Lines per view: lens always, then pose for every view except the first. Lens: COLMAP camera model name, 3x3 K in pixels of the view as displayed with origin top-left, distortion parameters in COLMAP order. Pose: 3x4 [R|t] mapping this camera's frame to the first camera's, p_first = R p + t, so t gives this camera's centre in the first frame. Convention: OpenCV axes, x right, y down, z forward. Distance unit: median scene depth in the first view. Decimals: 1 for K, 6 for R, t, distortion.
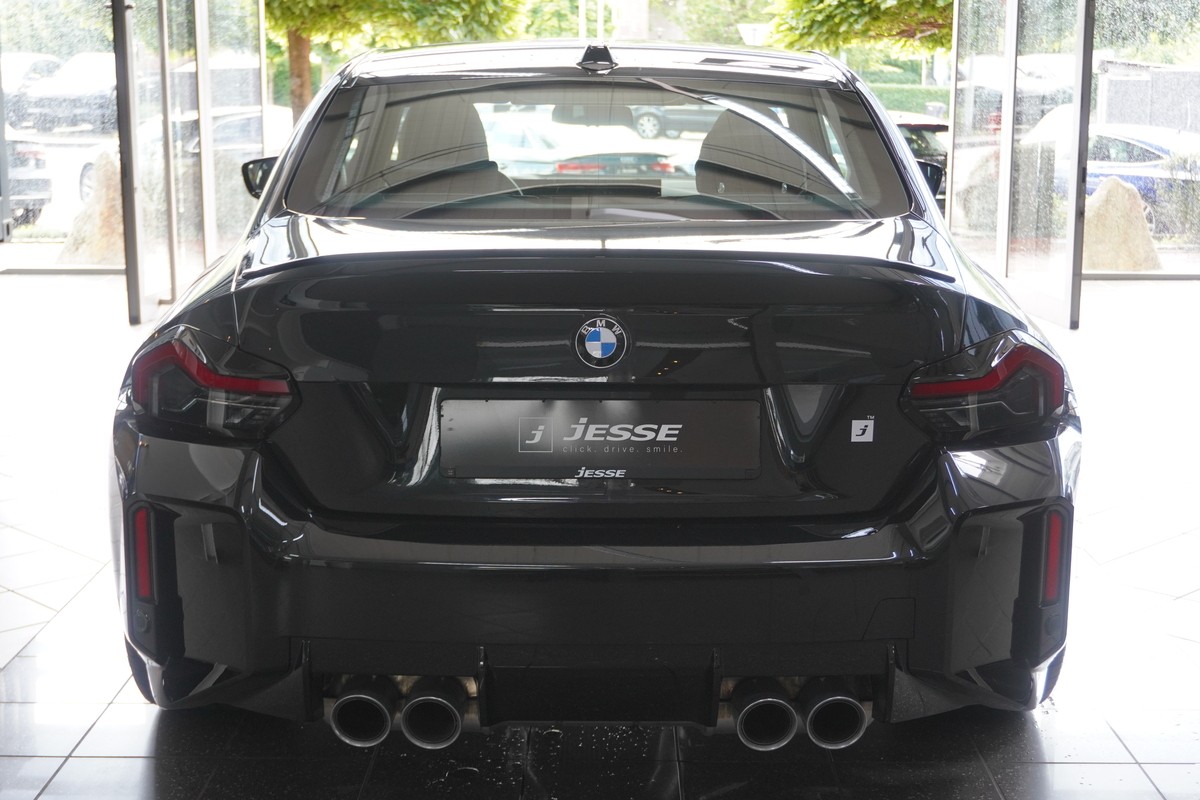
lens RADIAL K [[1985.6, 0, 600.0], [0, 1985.6, 400.0], [0, 0, 1]] dist [-0.017617, -0.005459]
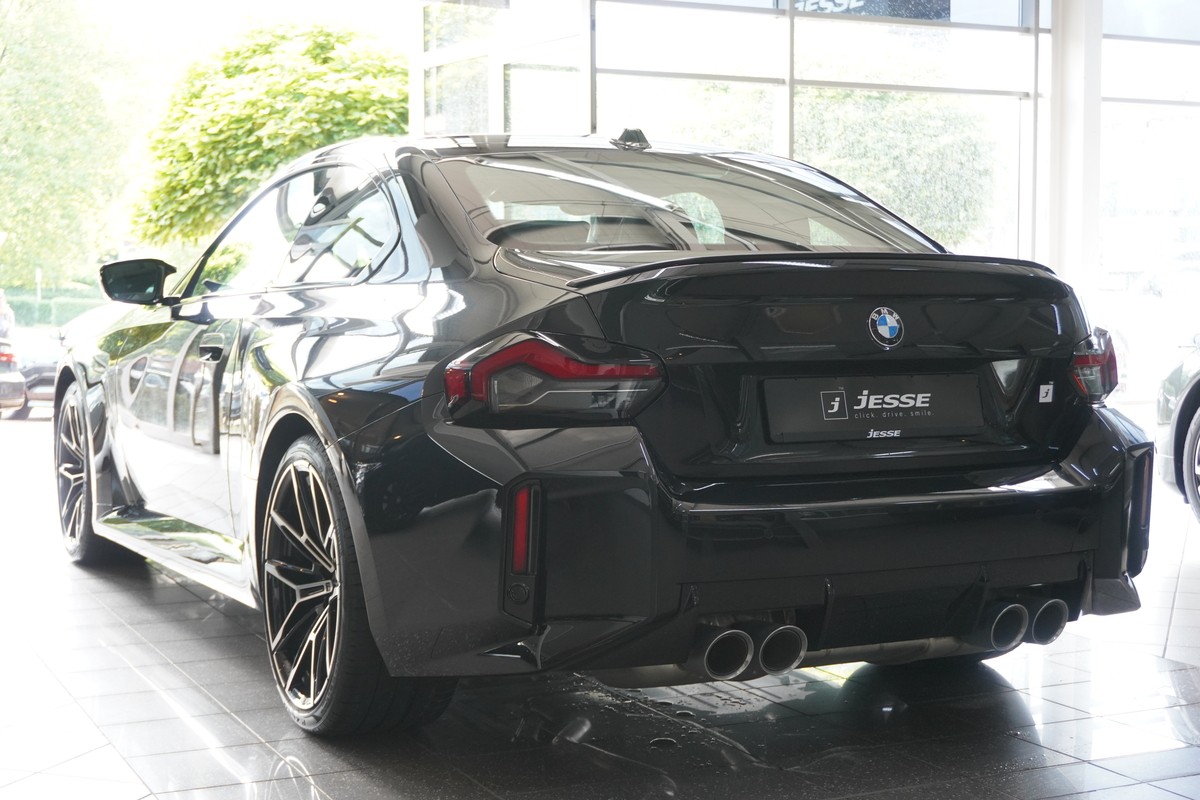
lens RADIAL K [[1985.6, 0, 600.0], [0, 1985.6, 400.0], [0, 0, 1]] dist [-0.017617, -0.005459]
pose [[0.896696, -0.033652, 0.441366, -0.700347], [0.085525, 0.991489, -0.098160, 0.121814], [-0.434307, 0.125767, 0.891942, -0.027683]]
